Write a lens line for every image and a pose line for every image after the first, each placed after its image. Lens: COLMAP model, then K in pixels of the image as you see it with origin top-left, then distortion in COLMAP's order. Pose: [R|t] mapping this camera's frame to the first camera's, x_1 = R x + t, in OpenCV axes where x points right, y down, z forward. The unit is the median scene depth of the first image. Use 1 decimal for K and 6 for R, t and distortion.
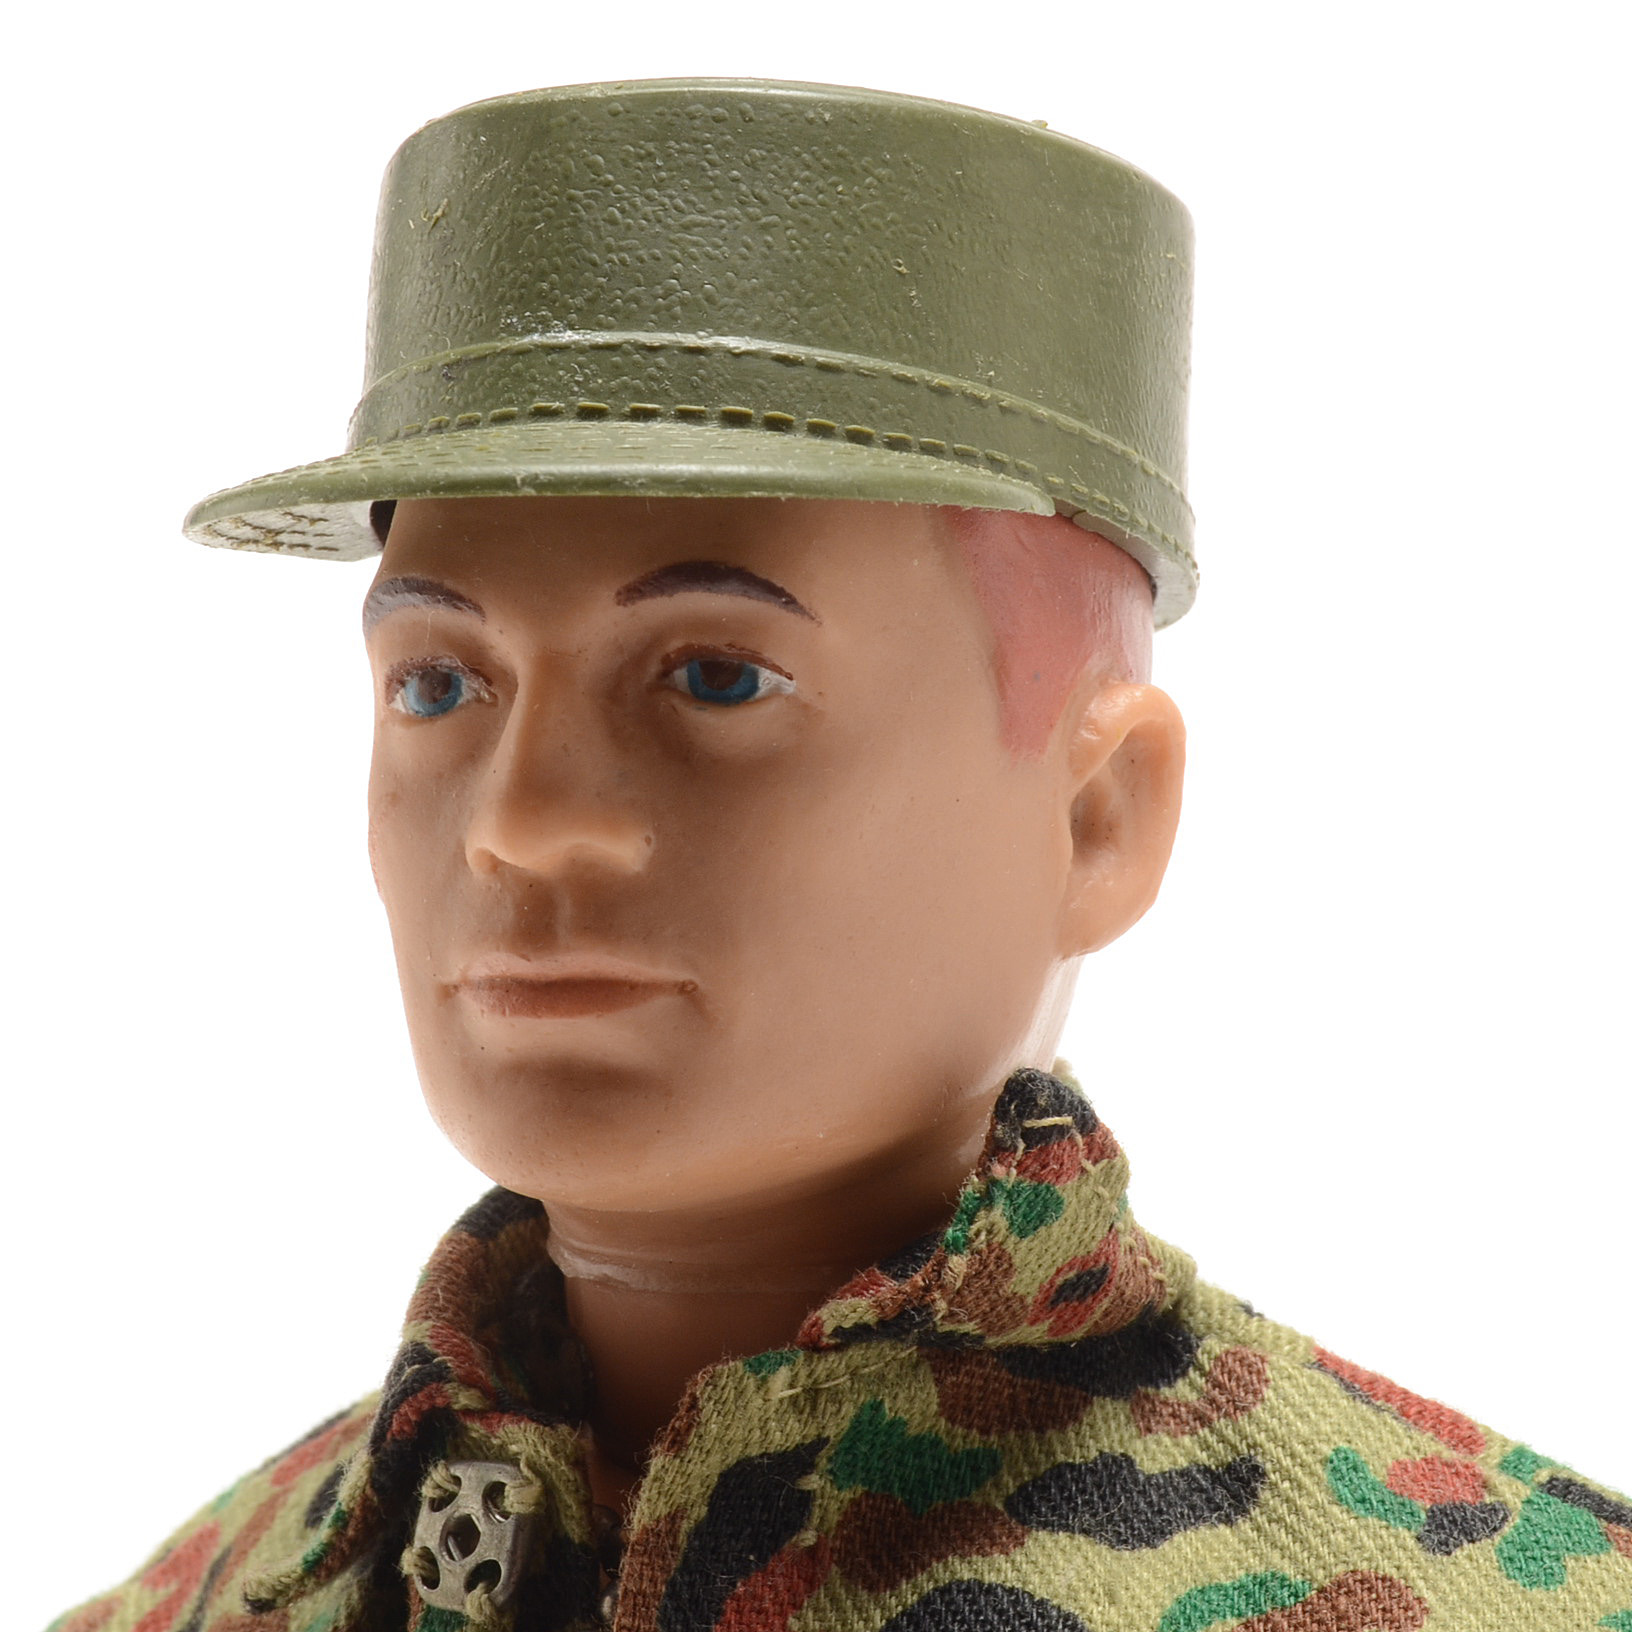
lens RADIAL K [[5096.7, 0, 816.5], [0, 5096.7, 839.2], [0, 0, 1]] dist [-0.019426, -0.175118]
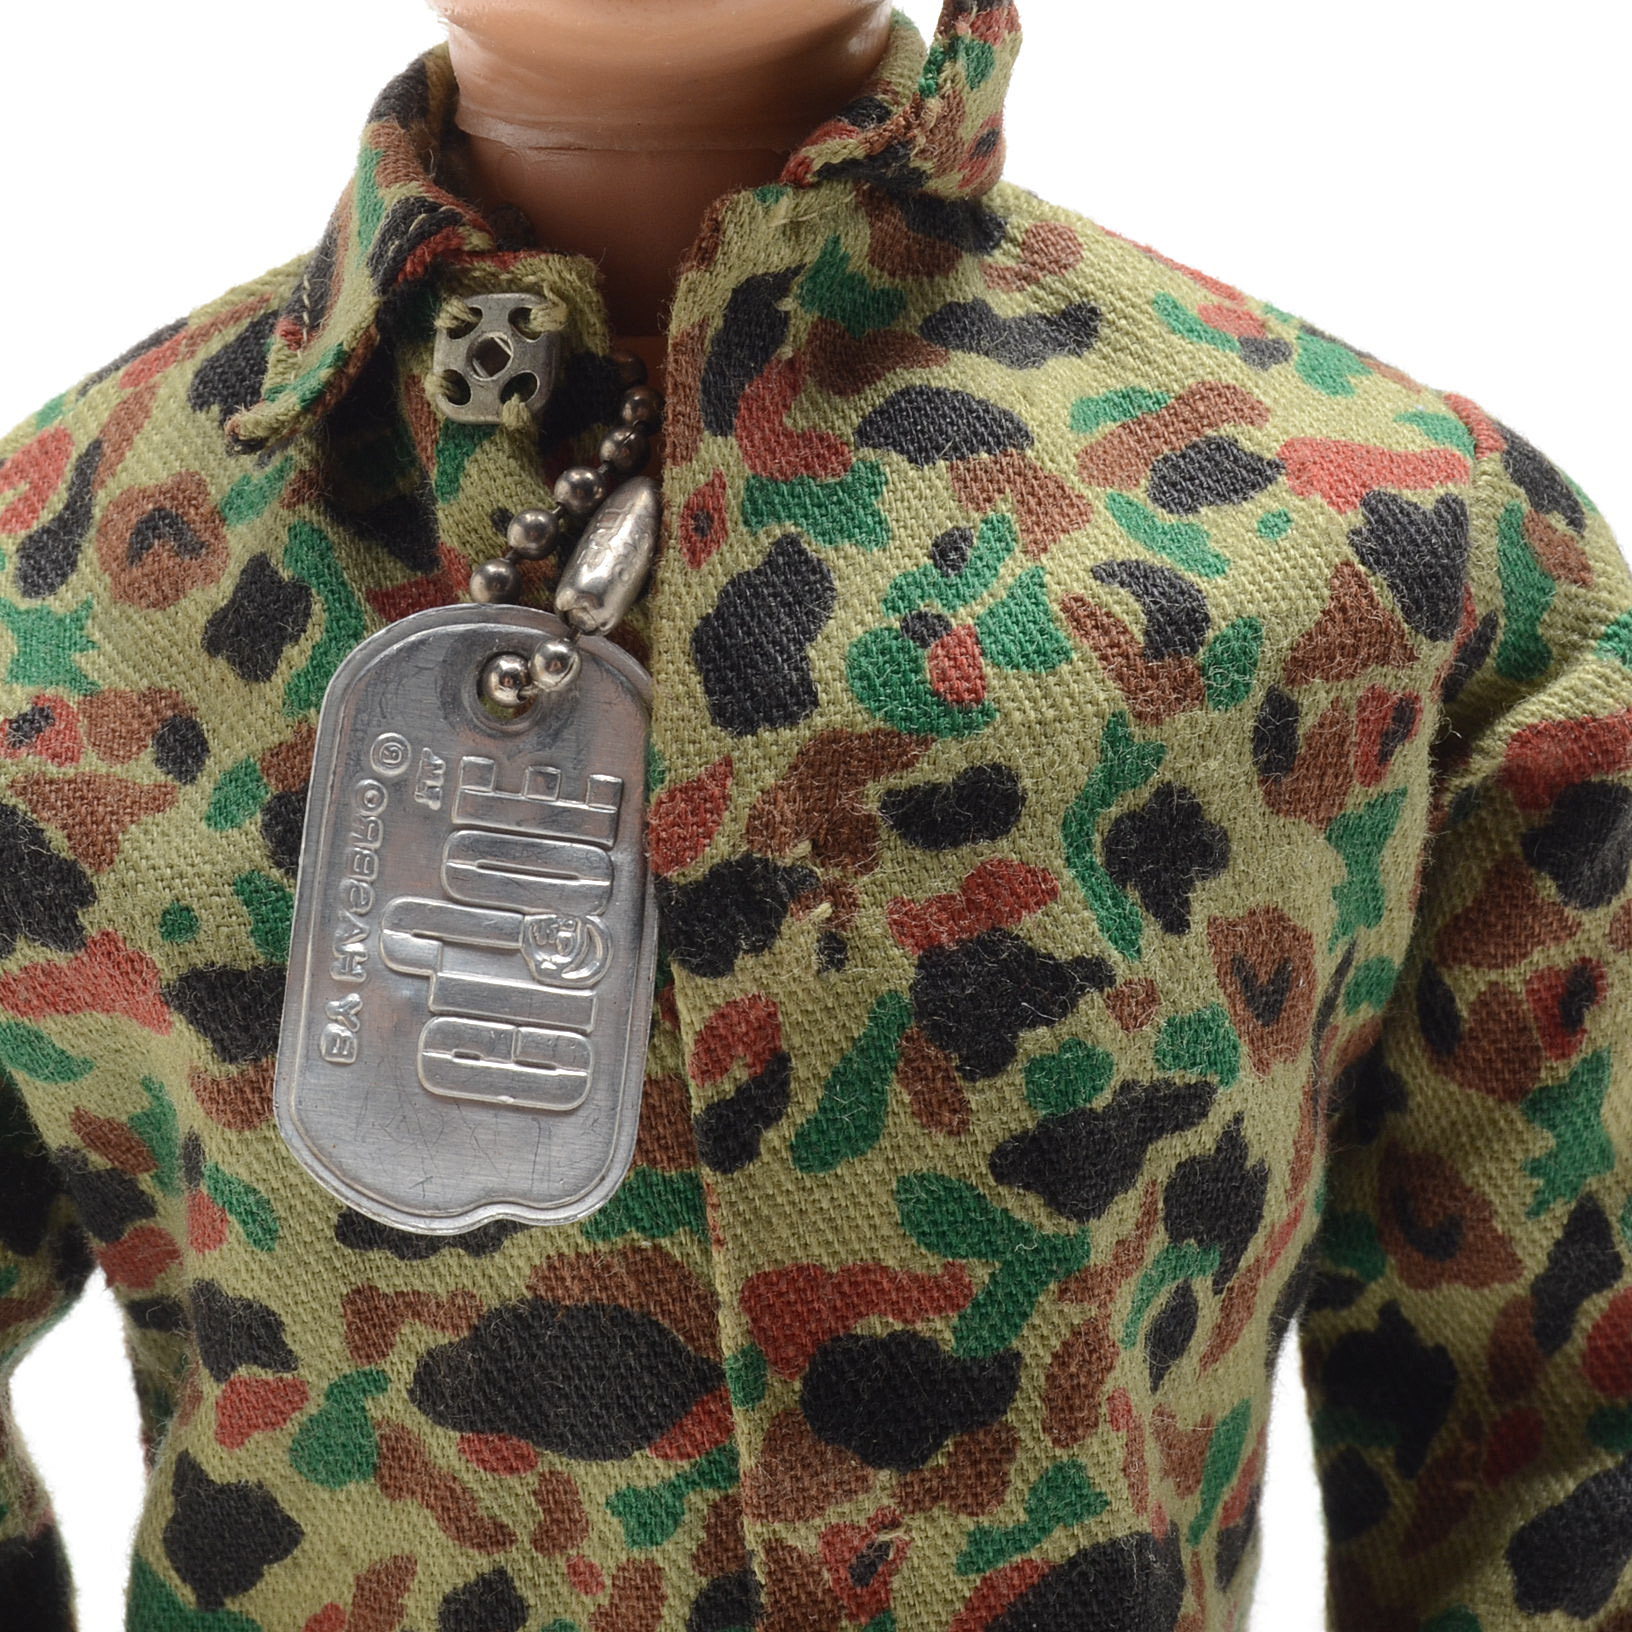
lens RADIAL K [[5298.0, 0, 818.4], [0, 5298.0, 858.9], [0, 0, 1]] dist [-0.007697, -0.372391]
pose [[0.925242, -0.036188, 0.377647, -0.455263], [0.004855, 0.996488, 0.083593, 0.151129], [-0.379346, -0.075511, 0.922168, -0.127292]]
